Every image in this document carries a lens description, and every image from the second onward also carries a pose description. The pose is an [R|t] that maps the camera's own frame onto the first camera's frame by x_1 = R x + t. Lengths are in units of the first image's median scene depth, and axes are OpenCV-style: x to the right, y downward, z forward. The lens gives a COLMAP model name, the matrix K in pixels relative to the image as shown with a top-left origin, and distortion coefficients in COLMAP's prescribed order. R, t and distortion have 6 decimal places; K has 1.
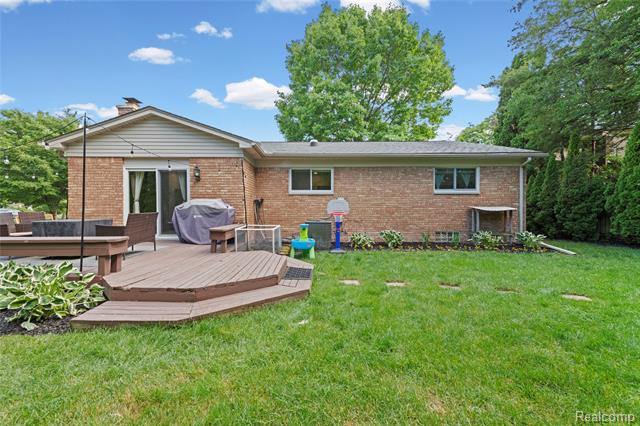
lens RADIAL K [[257.4, 0, 320.0], [0, 257.4, 213.0], [0, 0, 1]] dist [0.000689, 0.000011]
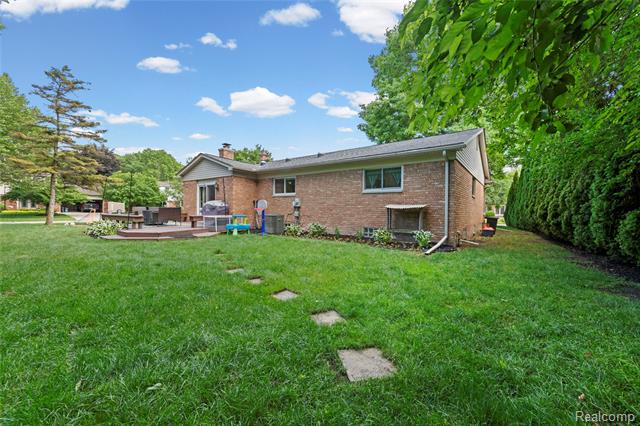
lens RADIAL K [[255.3, 0, 320.0], [0, 255.3, 213.0], [0, 0, 1]] dist [0.003348, 0.000269]
pose [[0.798980, 0.016871, -0.601121, 0.966373], [-0.016900, 0.999842, 0.005598, 0.008366], [0.601120, 0.005687, 0.799138, 0.002605]]
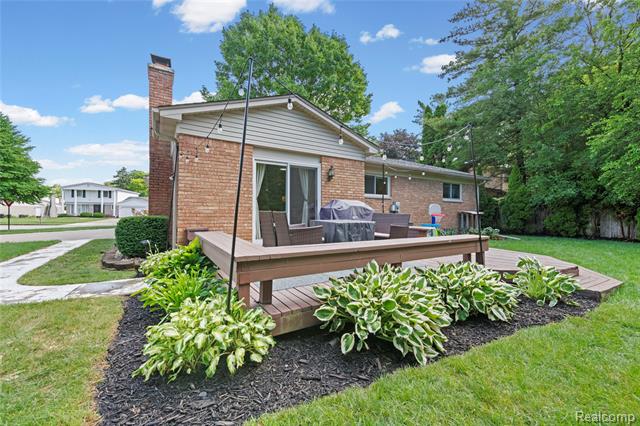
lens RADIAL K [[255.3, 0, 320.0], [0, 255.3, 213.0], [0, 0, 1]] dist [0.003348, 0.000269]
pose [[0.861322, 0.010070, 0.507959, -0.817494], [-0.006182, 0.999937, -0.009341, 0.004810], [-0.508022, 0.004905, 0.861330, 0.157566]]
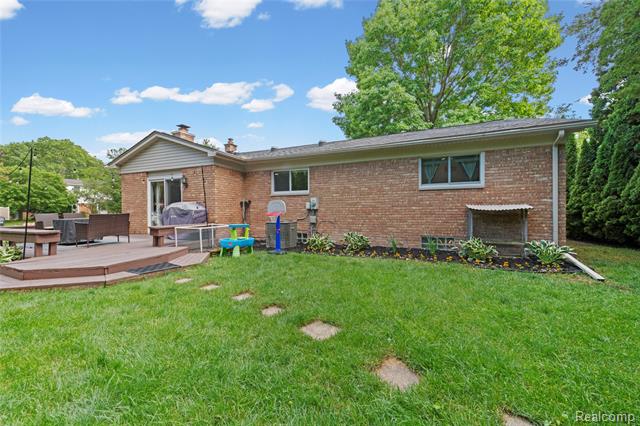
lens RADIAL K [[255.3, 0, 320.0], [0, 255.3, 213.0], [0, 0, 1]] dist [0.003348, 0.000269]
pose [[0.914820, -0.001482, -0.403859, 0.483375], [0.001031, 0.999999, -0.001336, -0.000512], [0.403861, 0.000806, 0.914820, 0.127181]]
